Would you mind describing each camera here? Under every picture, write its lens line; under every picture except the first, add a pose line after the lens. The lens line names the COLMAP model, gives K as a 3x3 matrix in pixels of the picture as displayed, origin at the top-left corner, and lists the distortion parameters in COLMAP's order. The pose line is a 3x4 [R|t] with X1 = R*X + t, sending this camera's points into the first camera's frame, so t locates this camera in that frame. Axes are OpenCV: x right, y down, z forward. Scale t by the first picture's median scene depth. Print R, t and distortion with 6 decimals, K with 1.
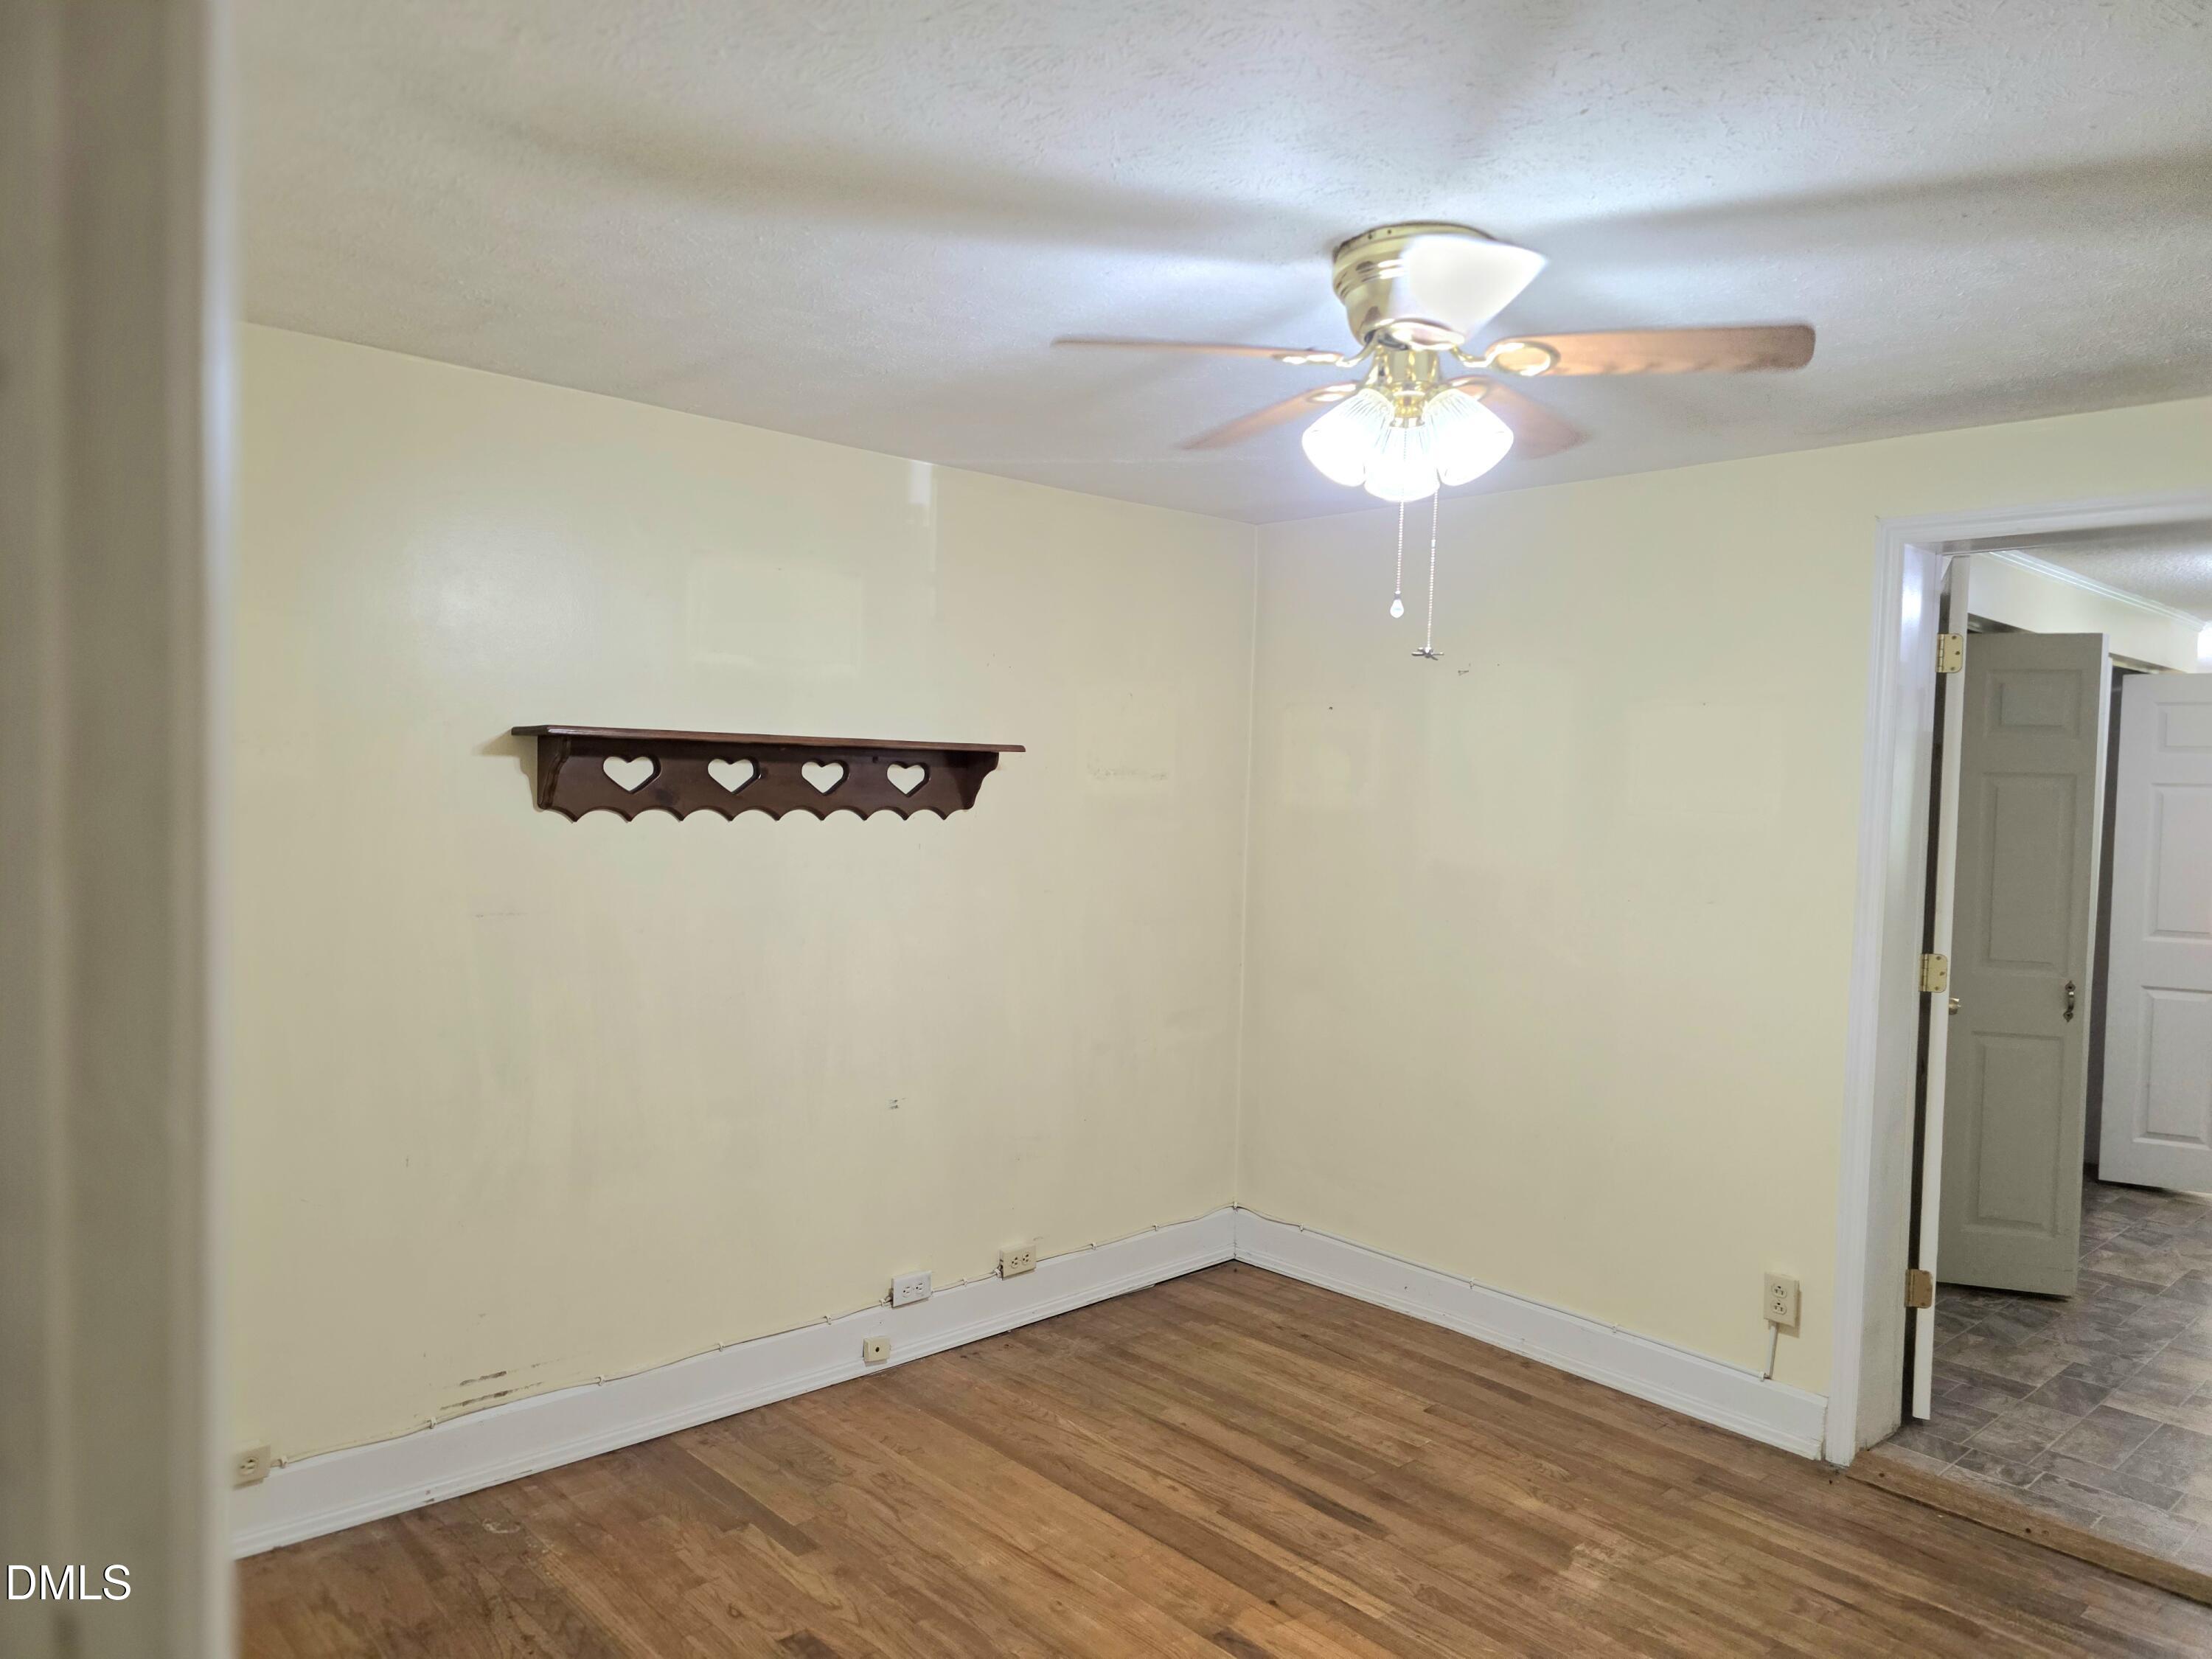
lens RADIAL K [[1485.6, 0, 1105.2], [0, 1485.6, 831.8], [0, 0, 1]] dist [0.006100, 0.001068]
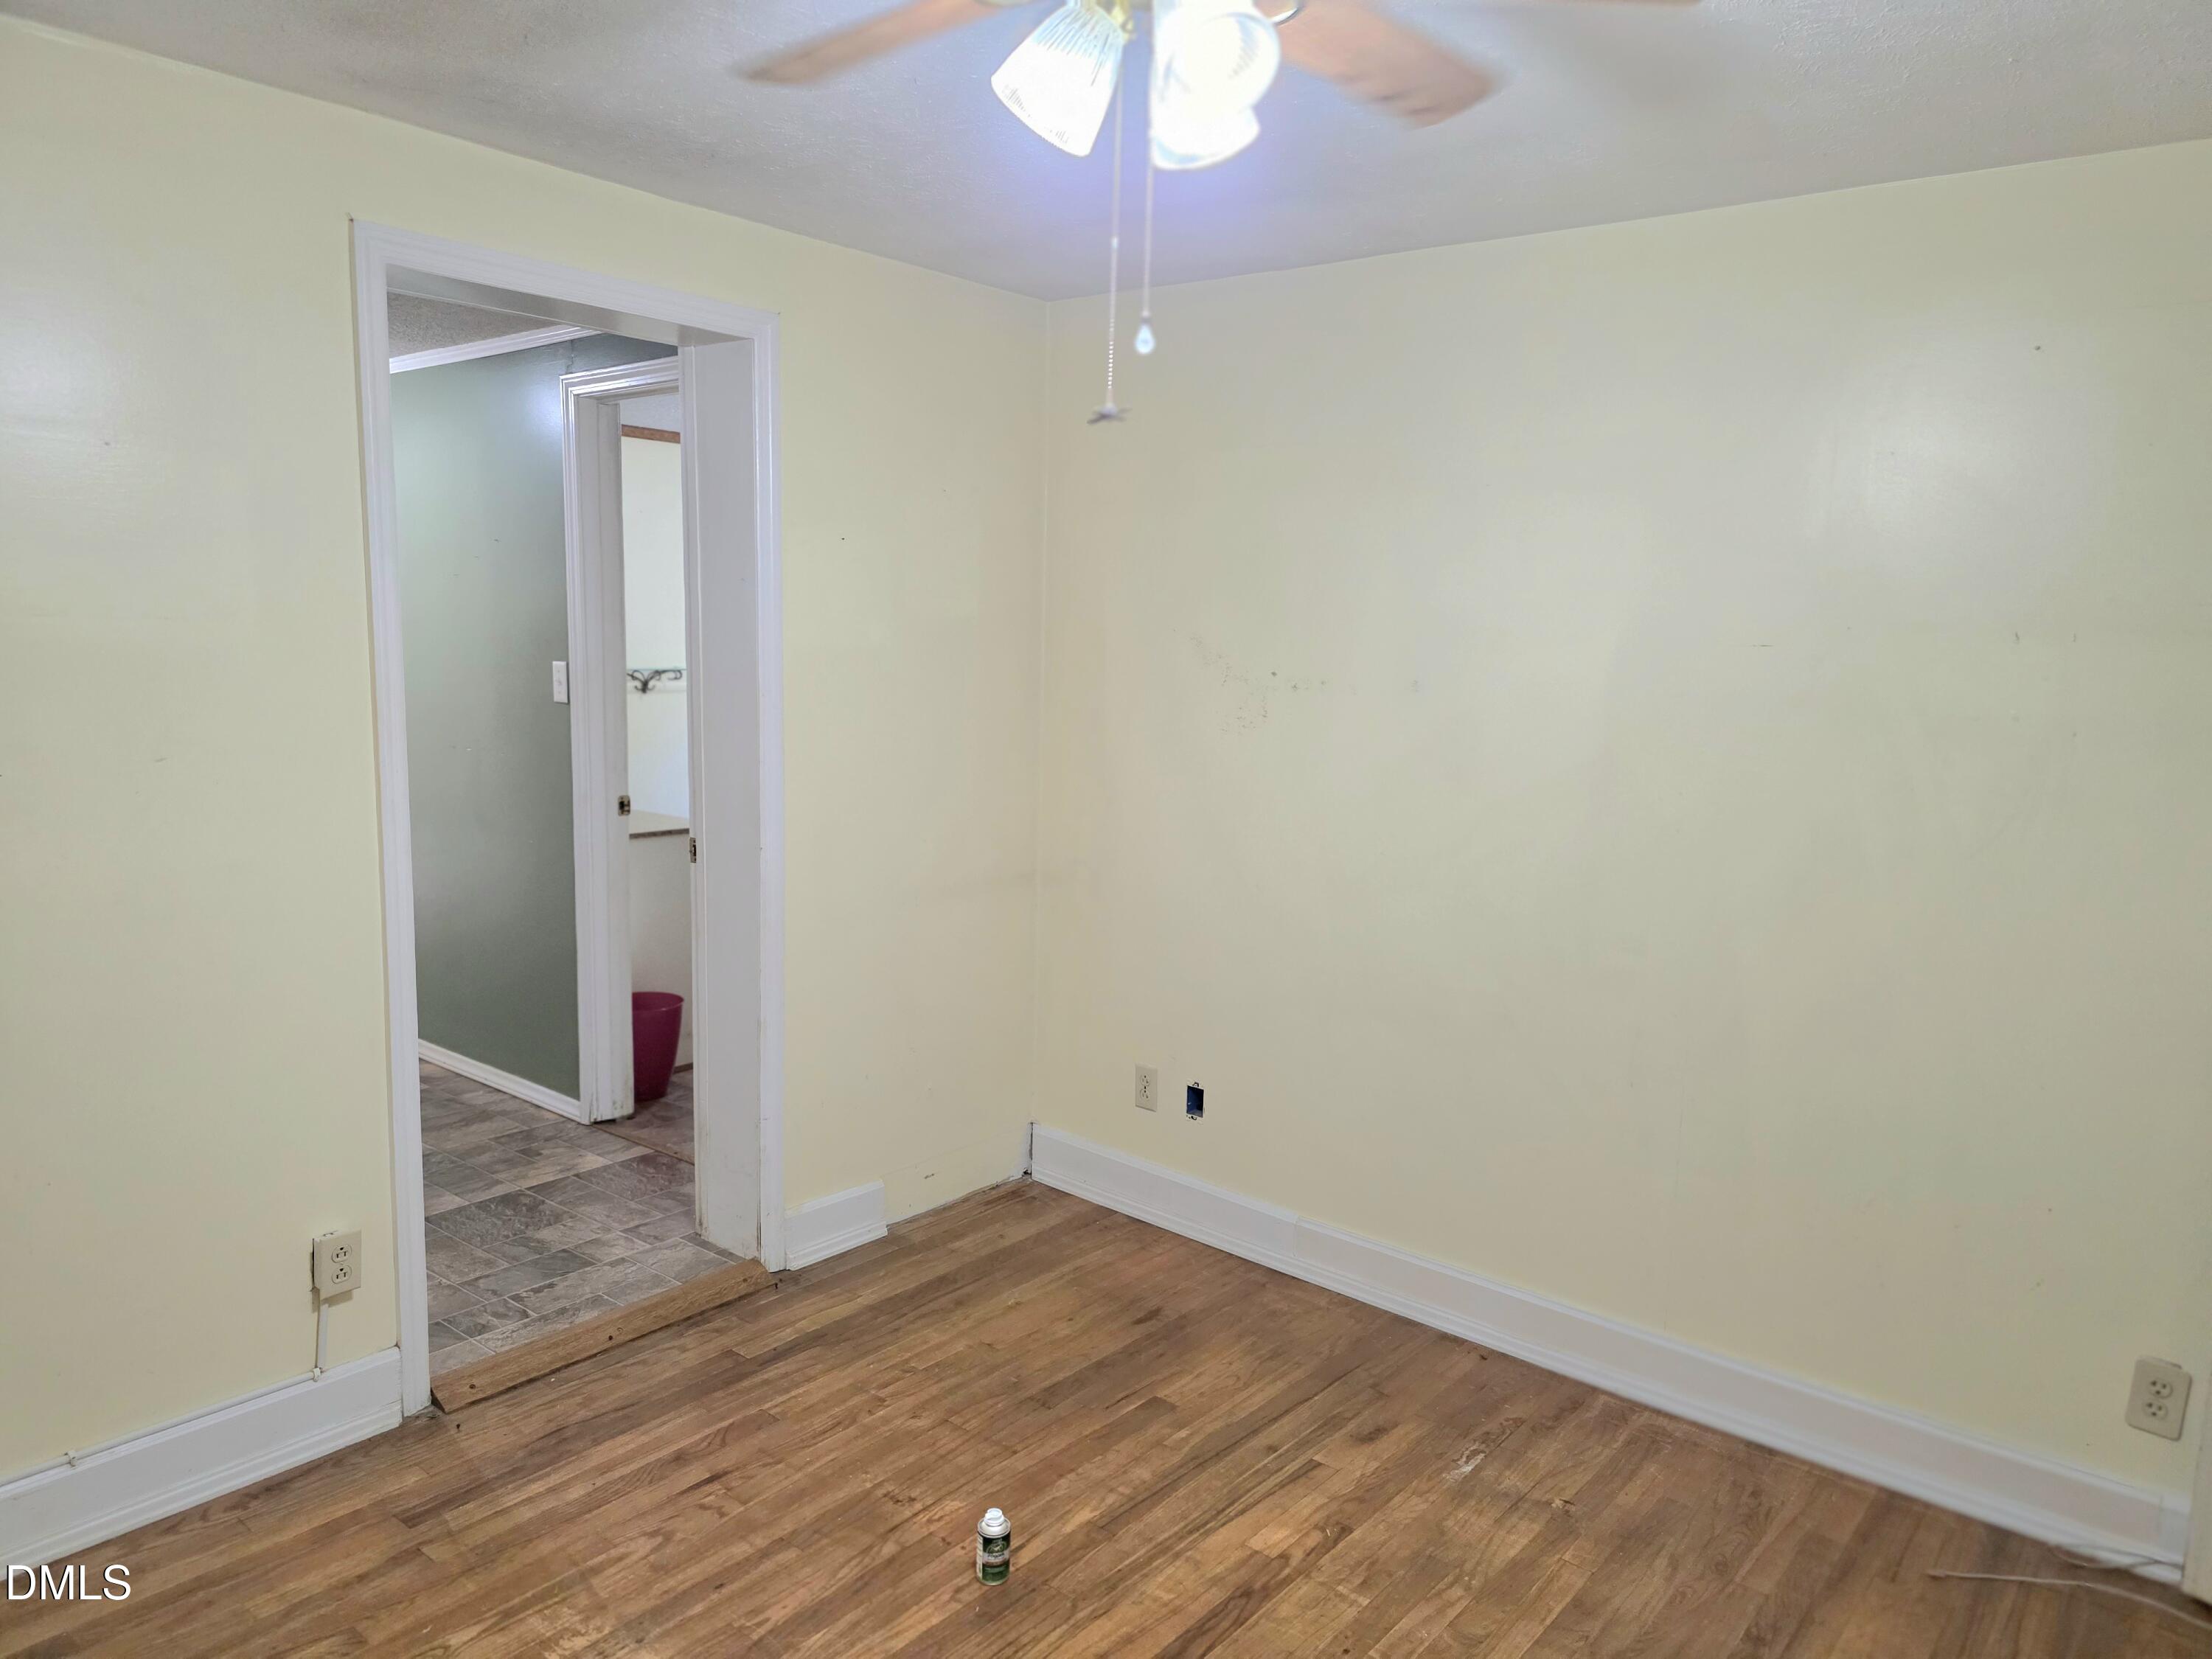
lens RADIAL K [[1485.6, 0, 1105.2], [0, 1485.6, 831.1], [0, 0, 1]] dist [0.006100, 0.001068]
pose [[-0.139809, -0.166537, 0.976073, -0.333641], [0.006562, 0.985577, 0.169099, -0.032066], [-0.990157, 0.030047, -0.136700, 0.770212]]
